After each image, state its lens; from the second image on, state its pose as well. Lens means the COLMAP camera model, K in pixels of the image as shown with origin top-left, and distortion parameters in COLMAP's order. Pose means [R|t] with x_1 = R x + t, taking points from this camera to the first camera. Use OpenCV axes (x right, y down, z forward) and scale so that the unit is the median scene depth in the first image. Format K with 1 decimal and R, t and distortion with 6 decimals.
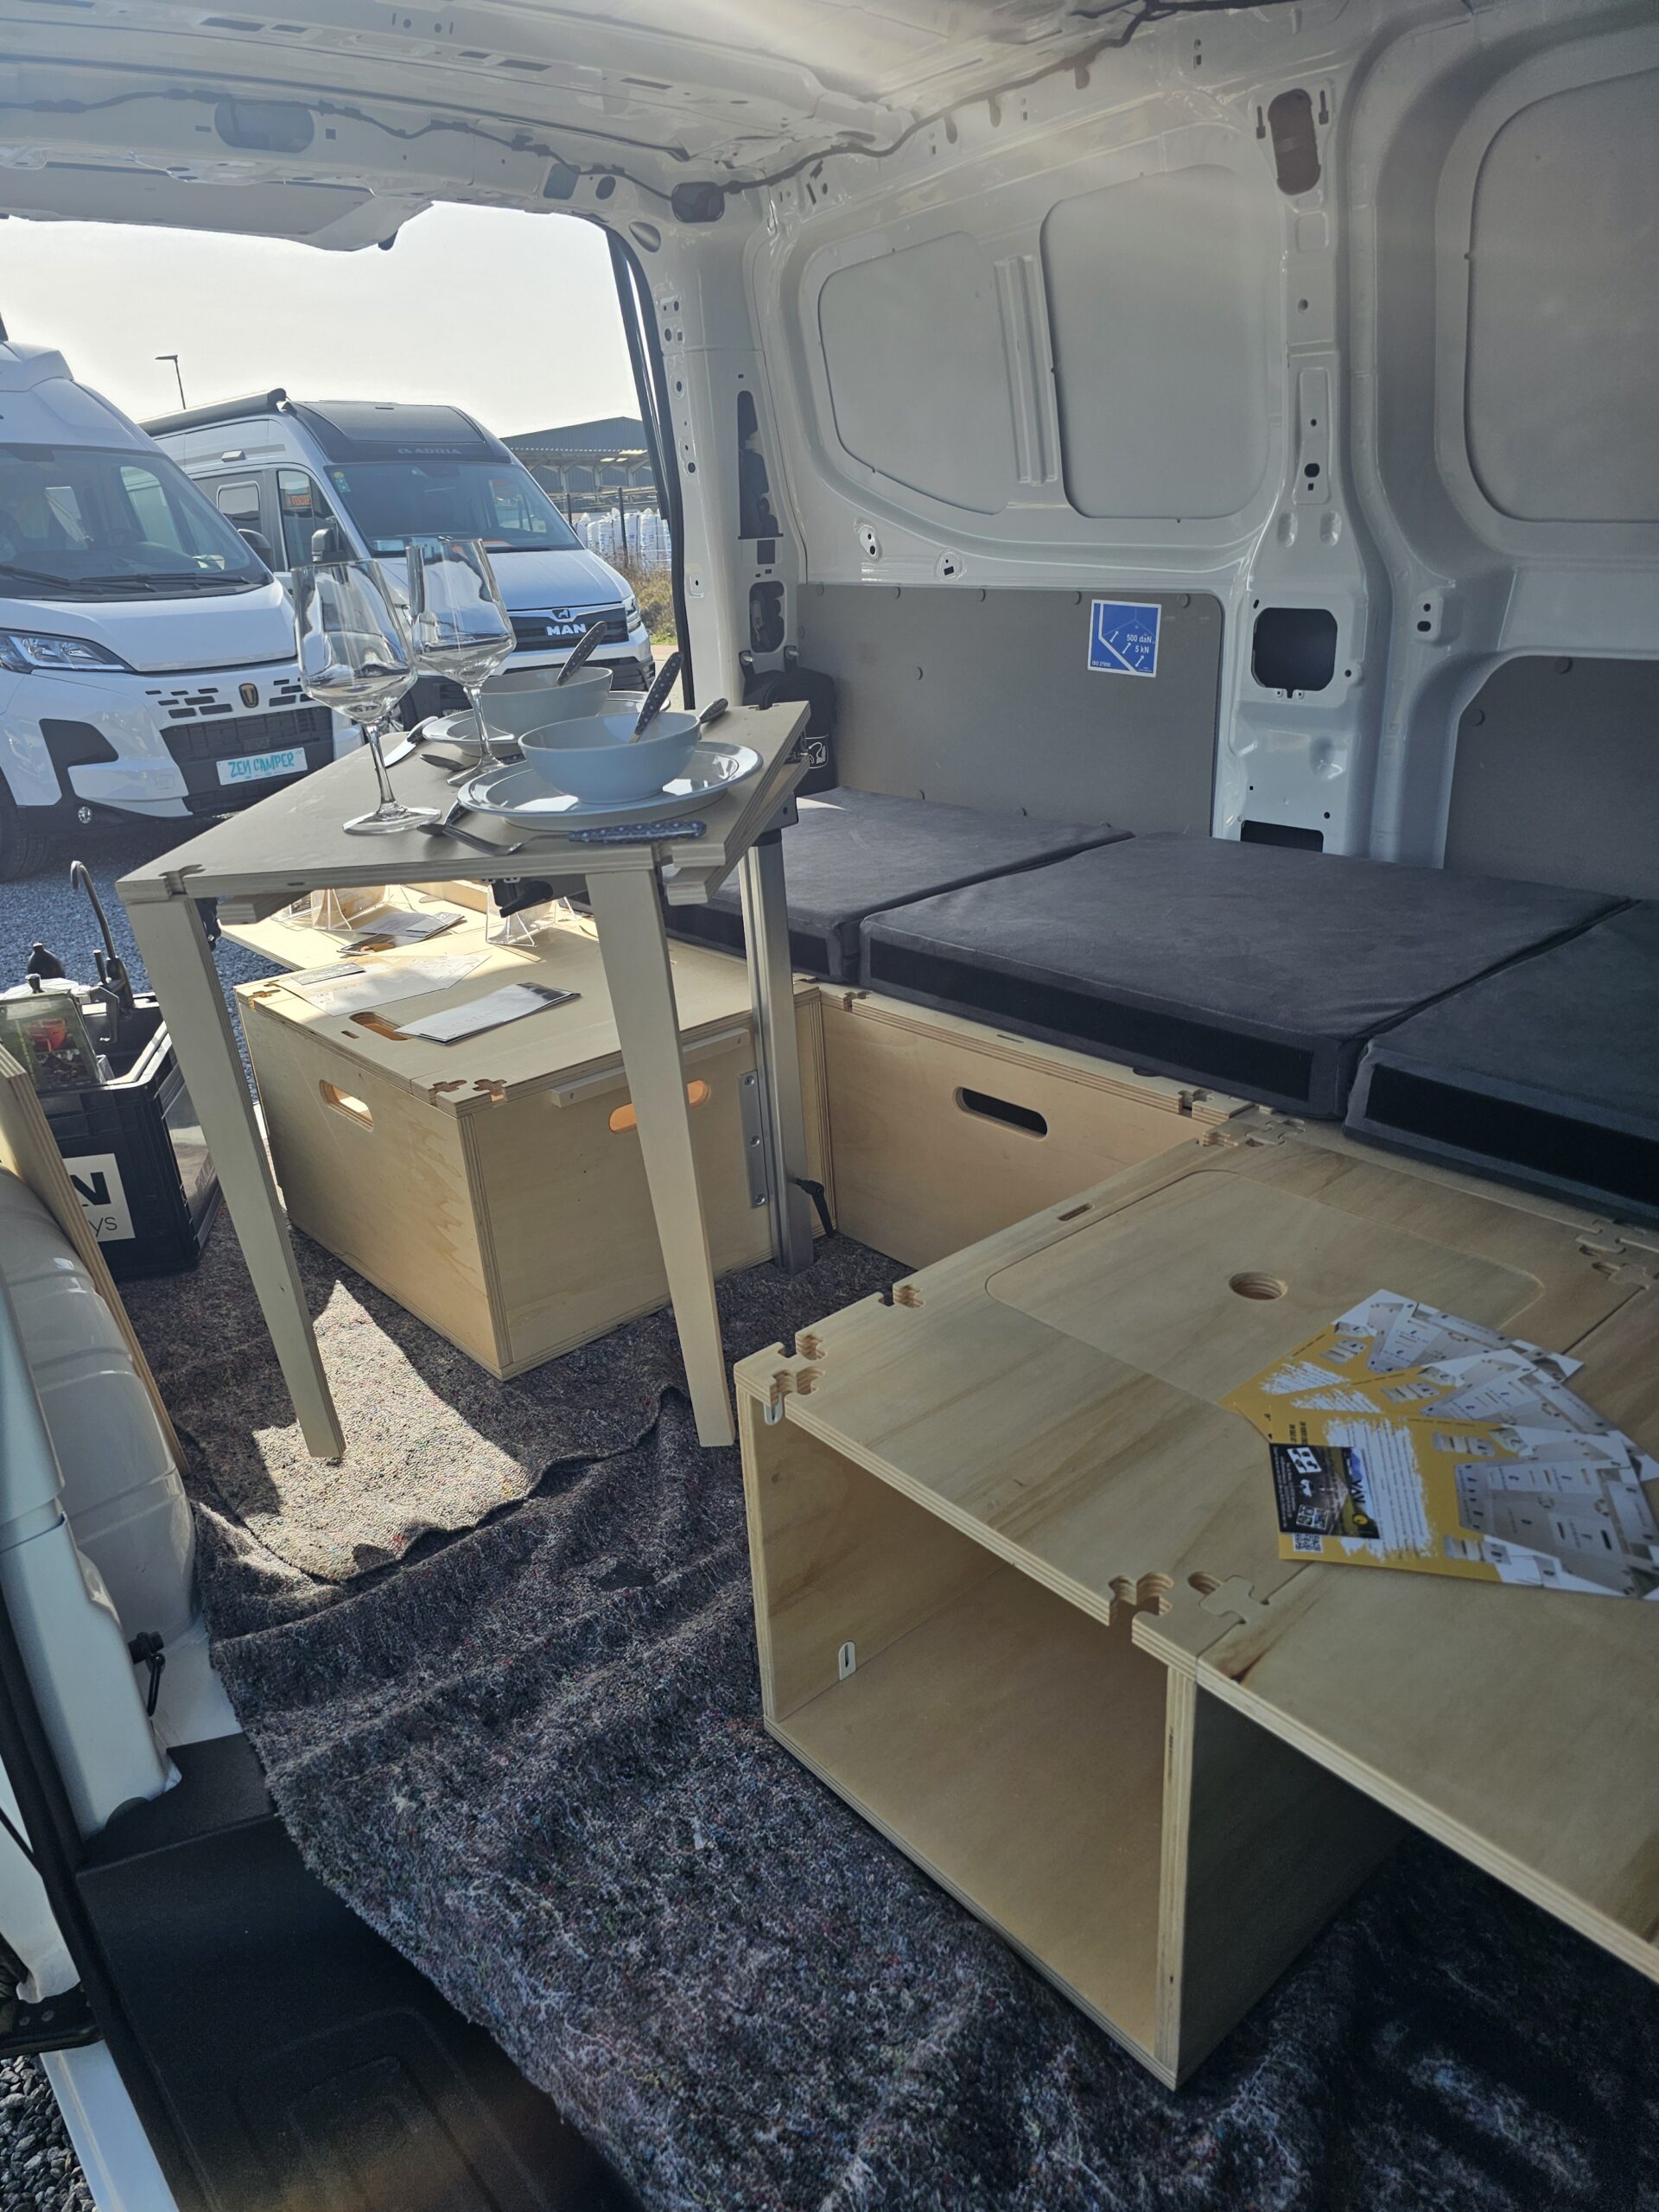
lens RADIAL K [[1475.7, 0, 829.8], [0, 1475.7, 1098.2], [0, 0, 1]] dist [0.062389, -0.076582]
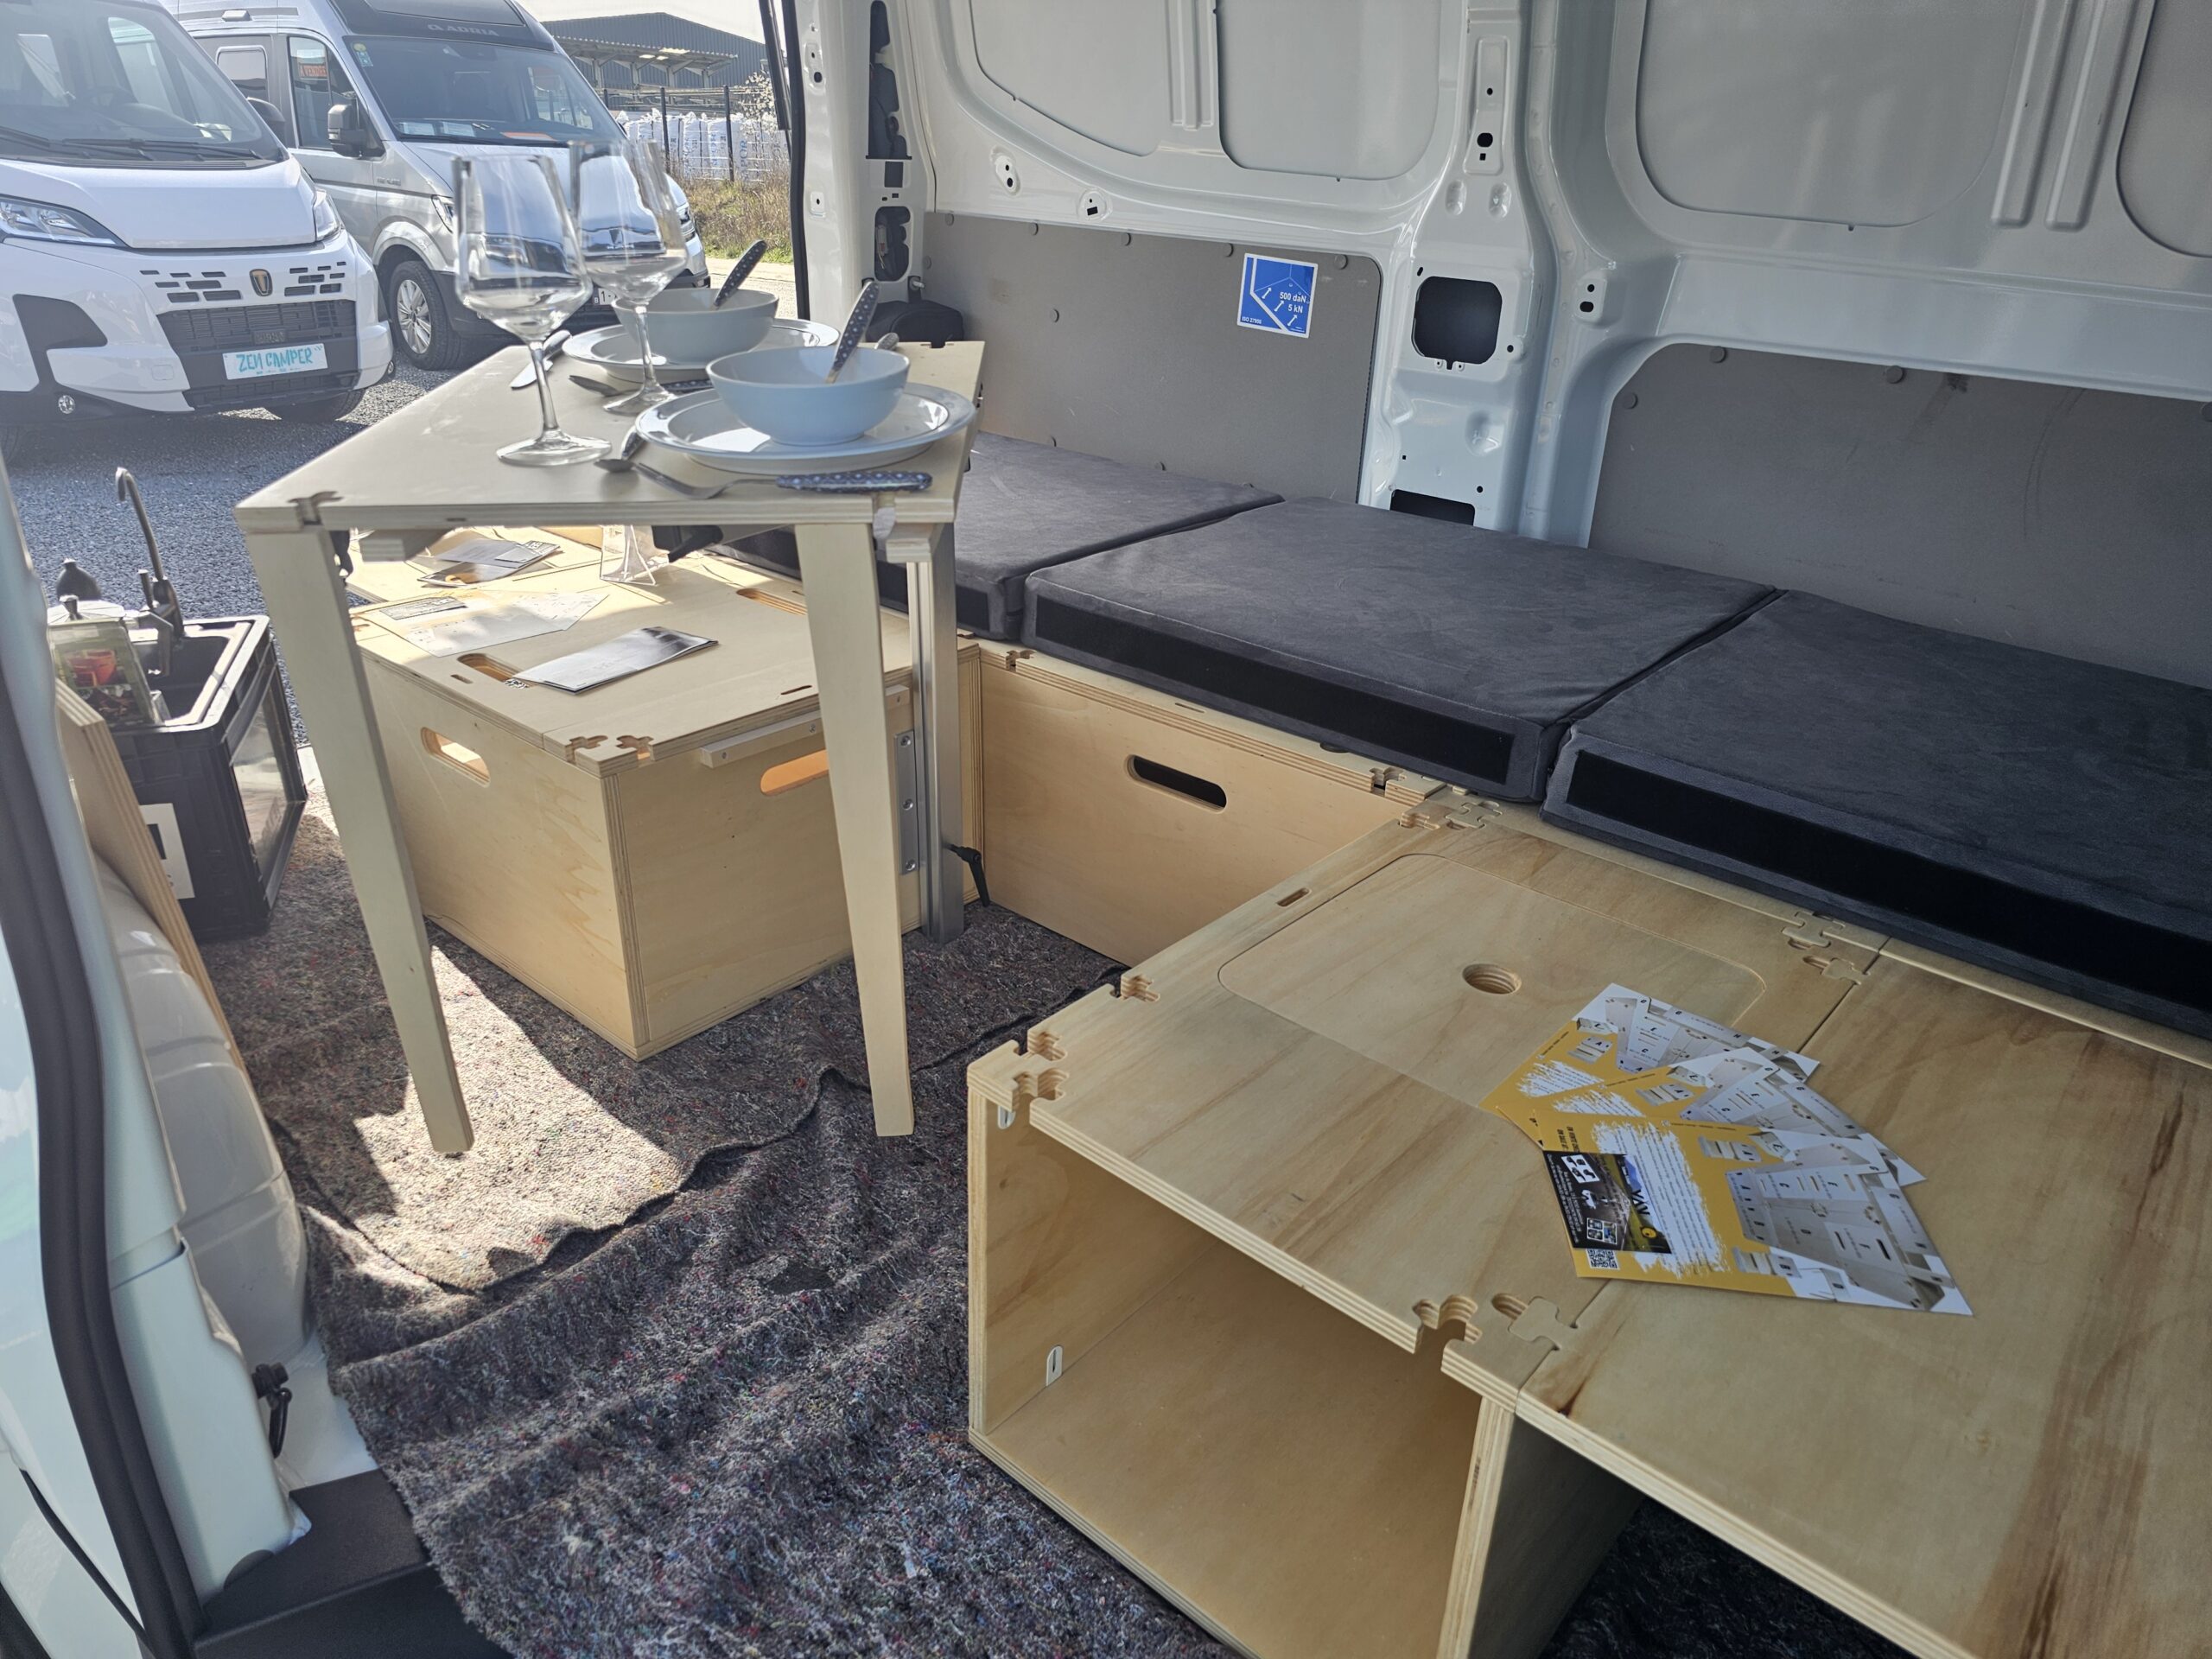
lens RADIAL K [[1483.4, 0, 1110.0], [0, 1483.4, 789.8], [0, 0, 1]] dist [0.051934, -0.054054]
pose [[0.988748, 0.021049, 0.148100, -0.088371], [-0.025850, 0.999199, 0.030563, -0.017912], [-0.147338, -0.034047, 0.988500, 0.052281]]
